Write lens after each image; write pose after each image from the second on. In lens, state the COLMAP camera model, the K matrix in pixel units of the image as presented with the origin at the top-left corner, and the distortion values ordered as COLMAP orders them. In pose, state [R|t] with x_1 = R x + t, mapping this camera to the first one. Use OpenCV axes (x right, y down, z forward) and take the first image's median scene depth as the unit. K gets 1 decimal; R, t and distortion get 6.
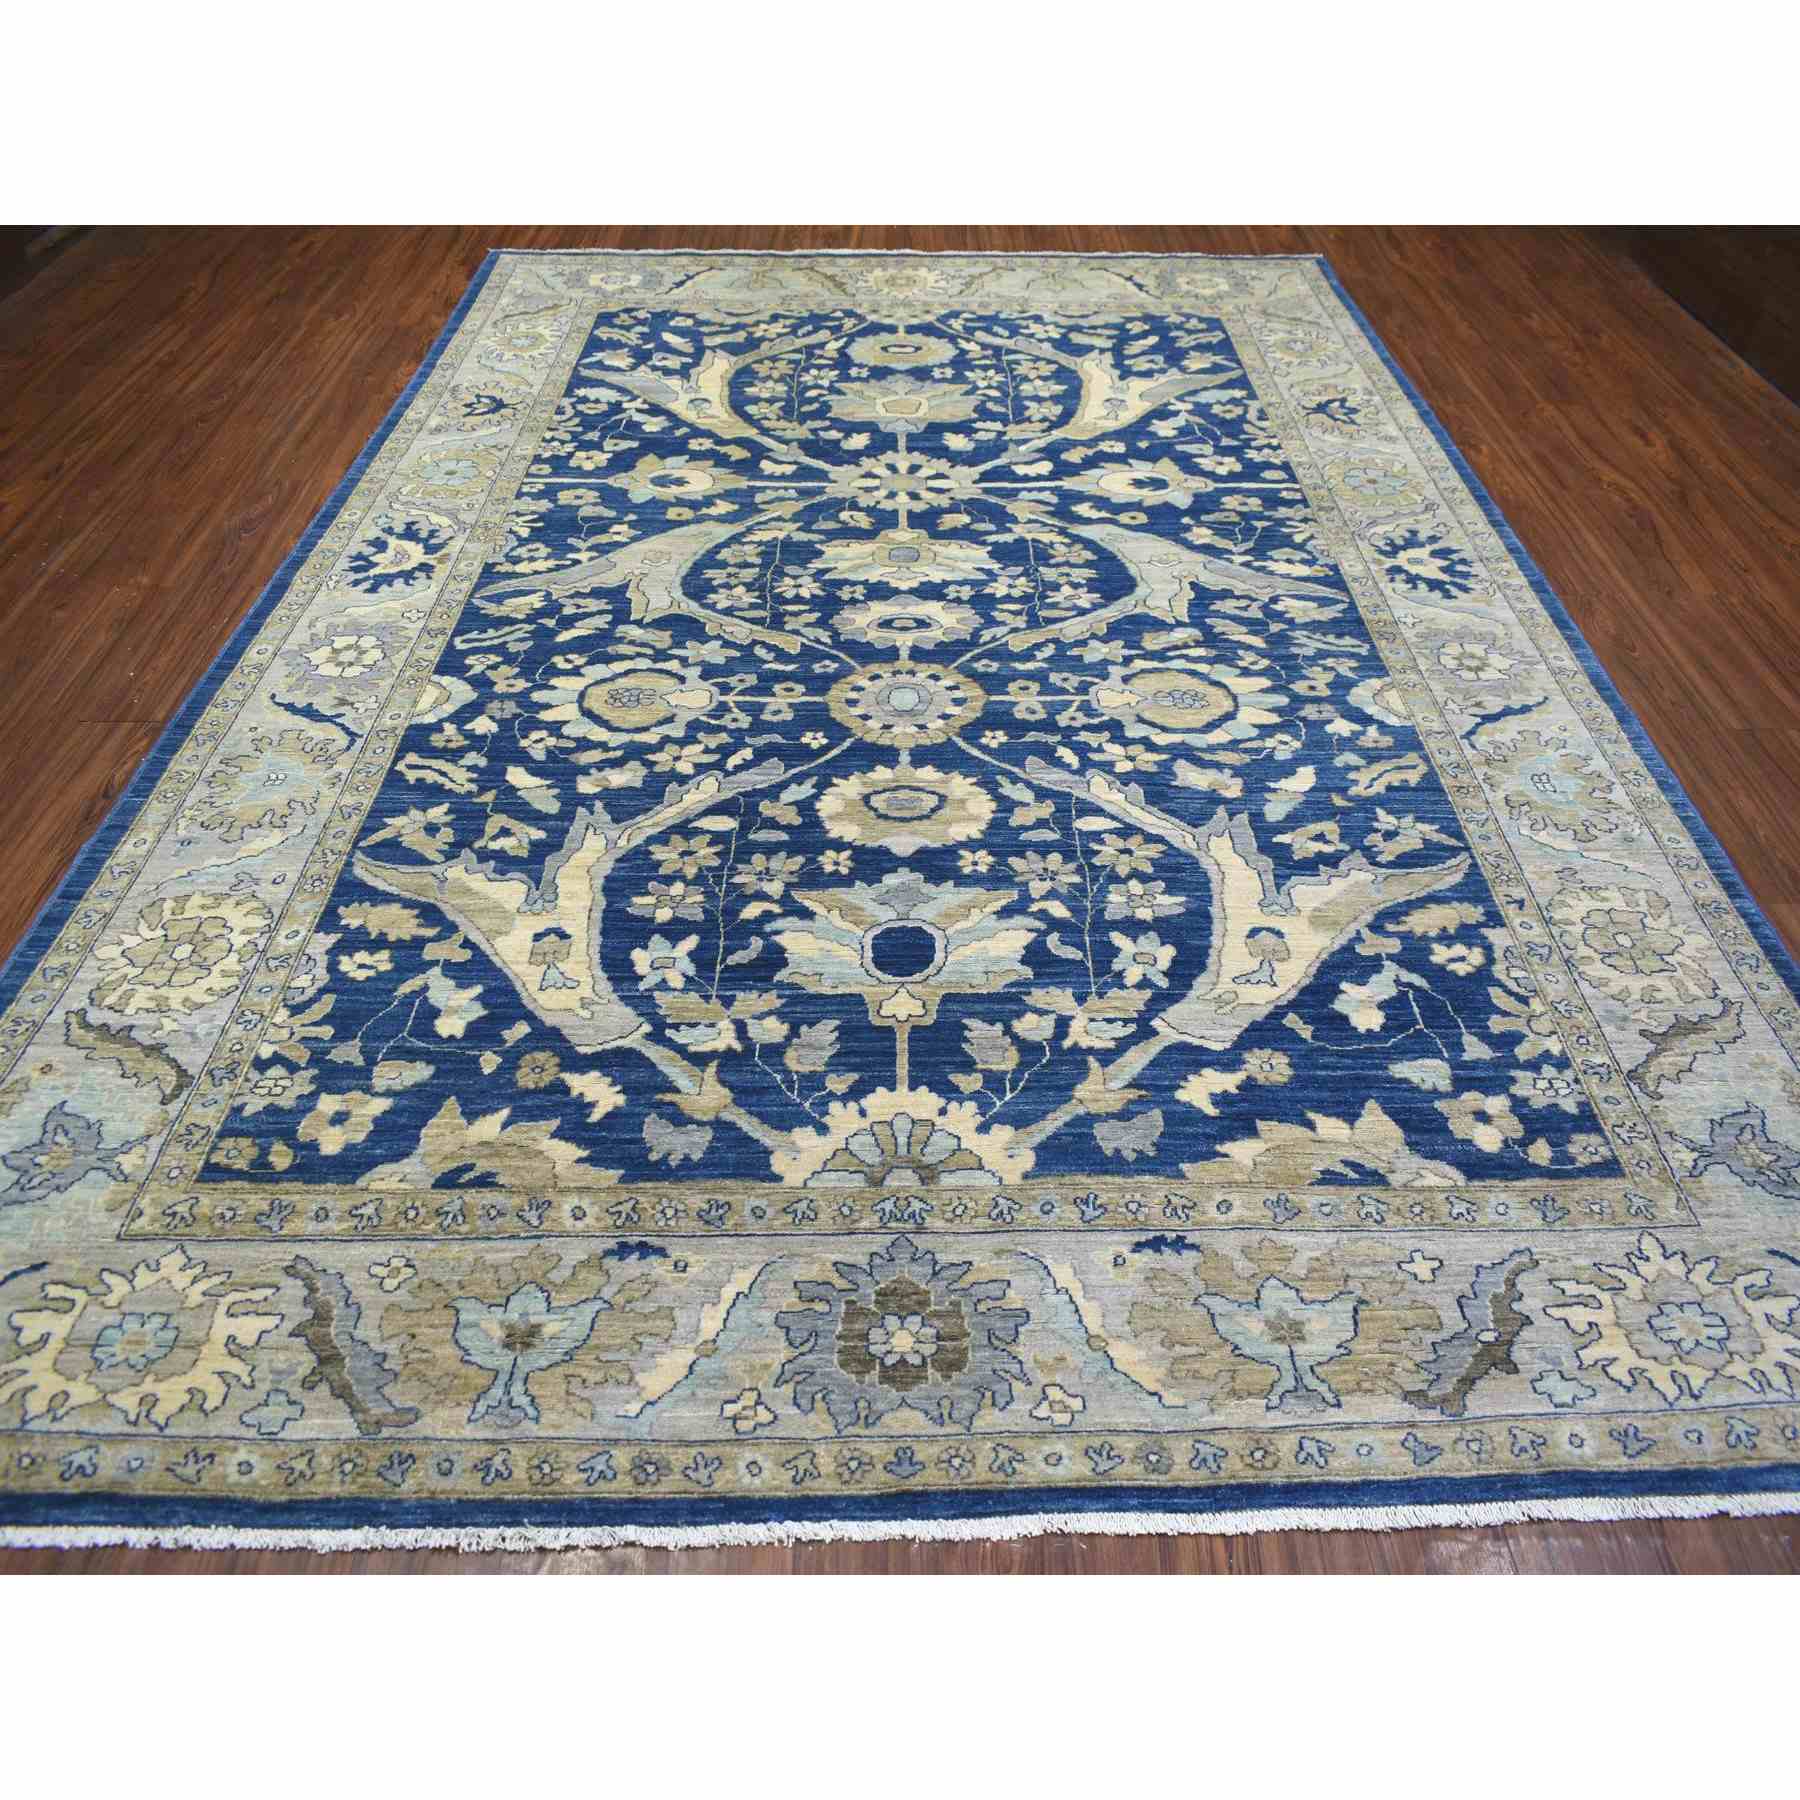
lens RADIAL K [[1431.4, 0, 900.0], [0, 1431.4, 900.0], [0, 0, 1]] dist [-0.019949, 0.005187]
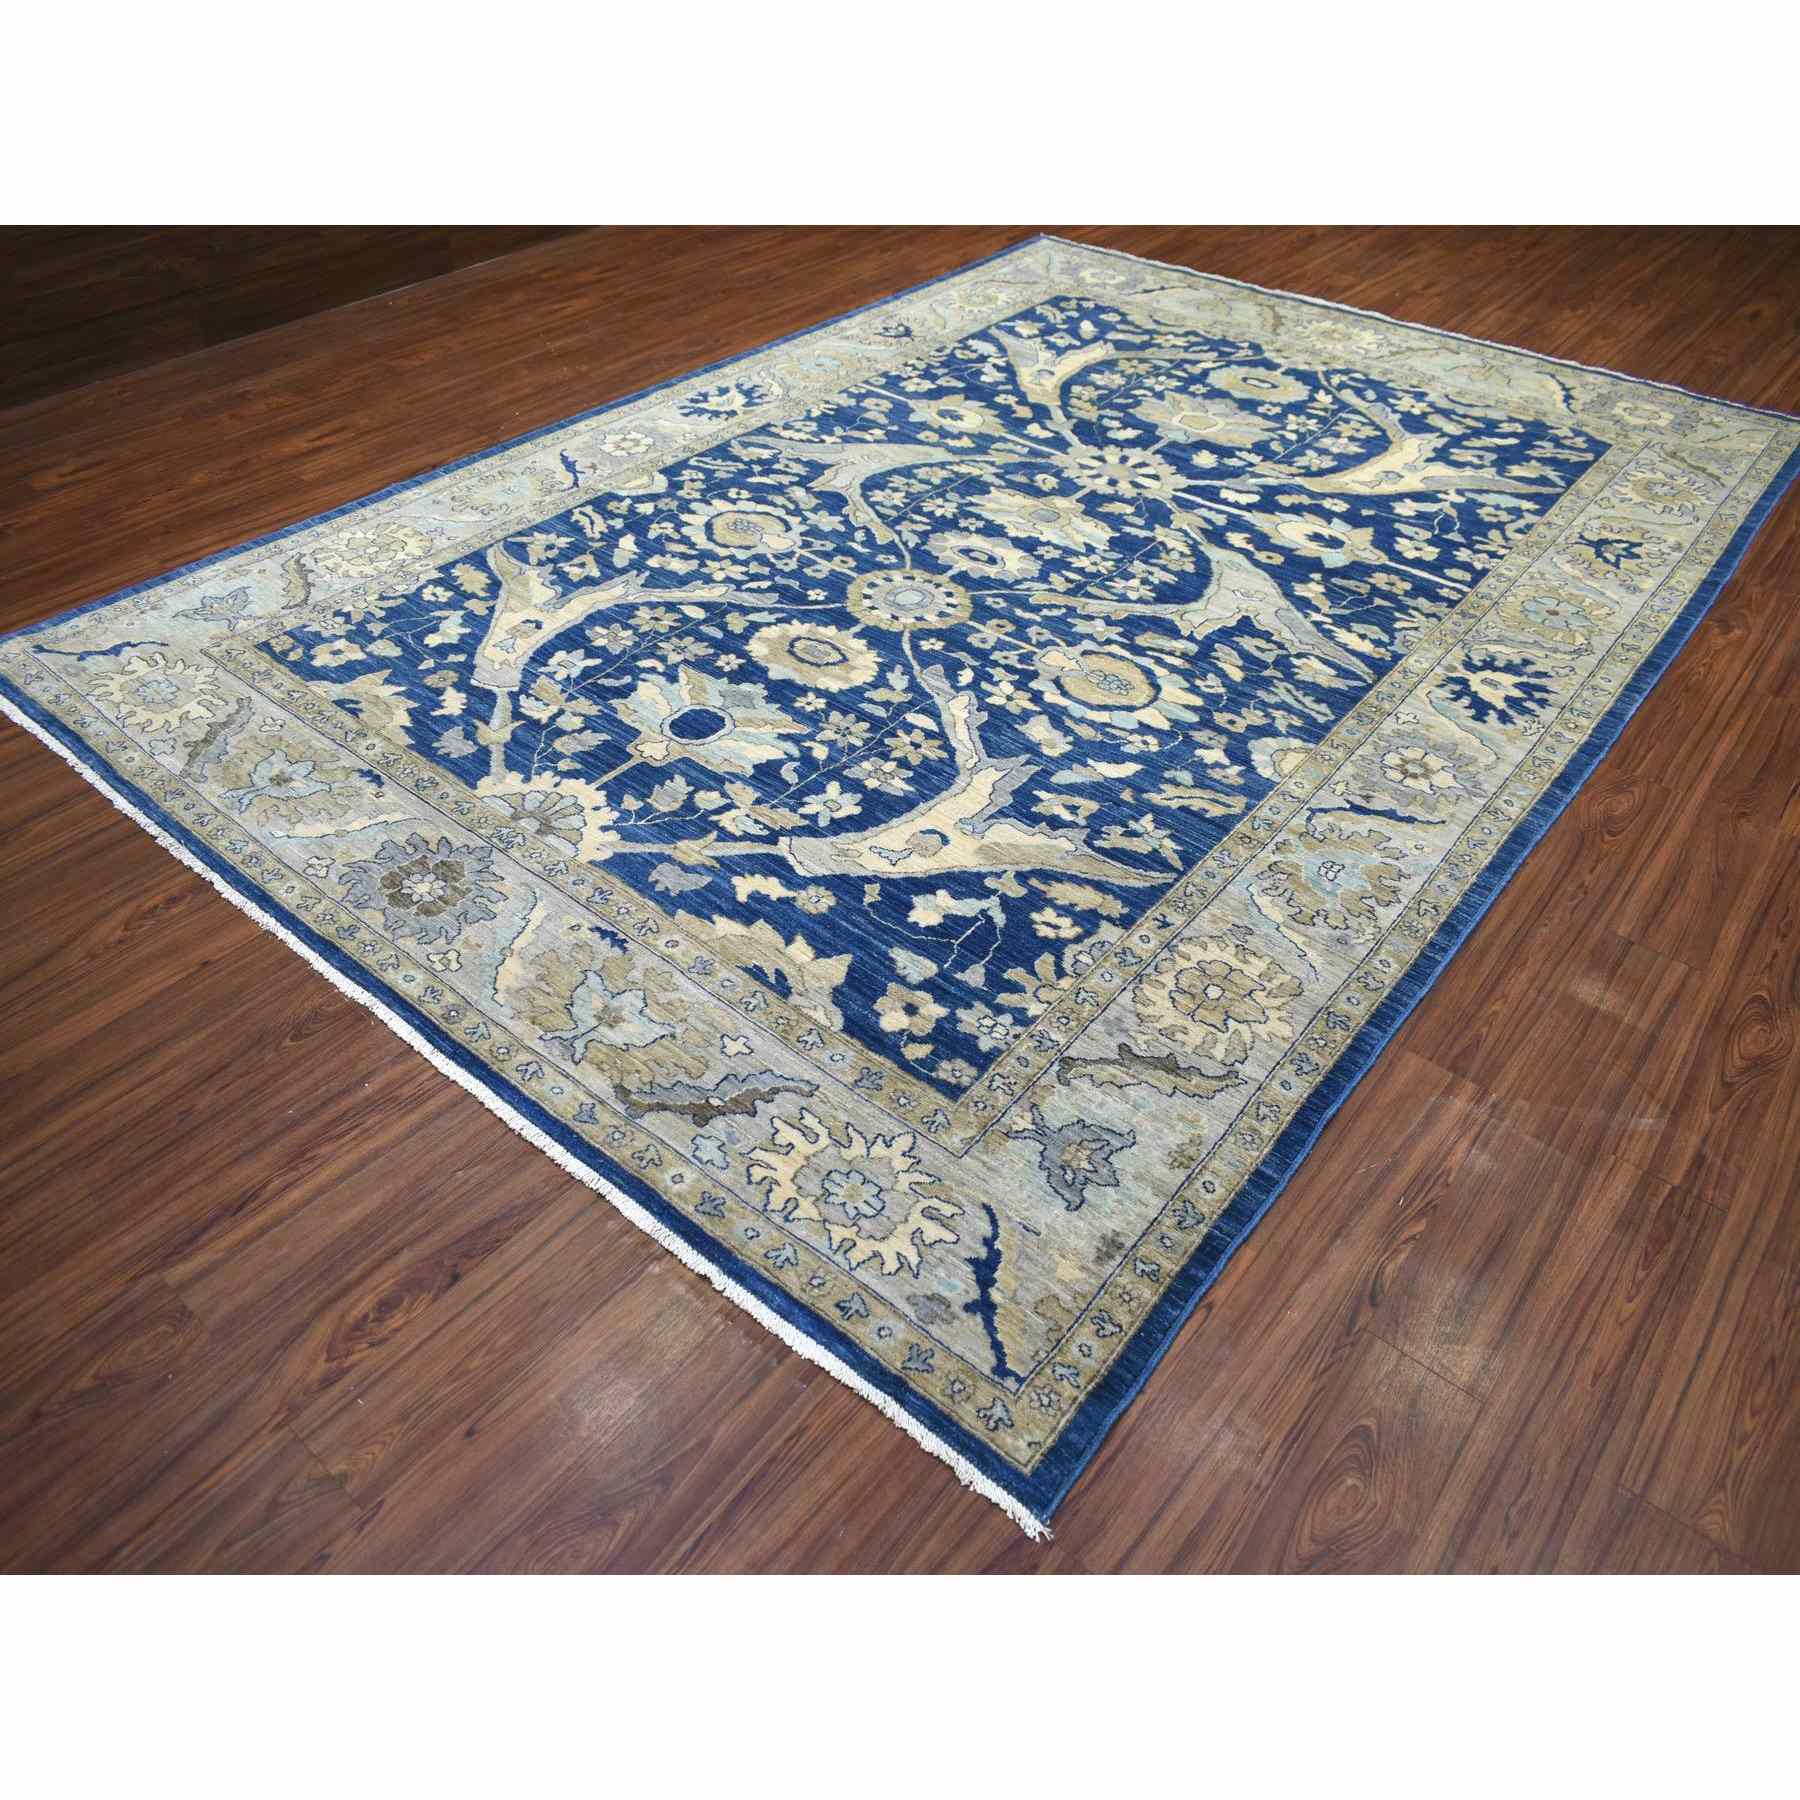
lens RADIAL K [[1431.4, 0, 900.0], [0, 1431.4, 900.0], [0, 0, 1]] dist [-0.019949, 0.005187]
pose [[0.740606, 0.426843, -0.518948, 0.700421], [-0.445628, 0.890044, 0.096107, -0.023835], [0.502910, 0.160080, 0.849386, 0.003806]]
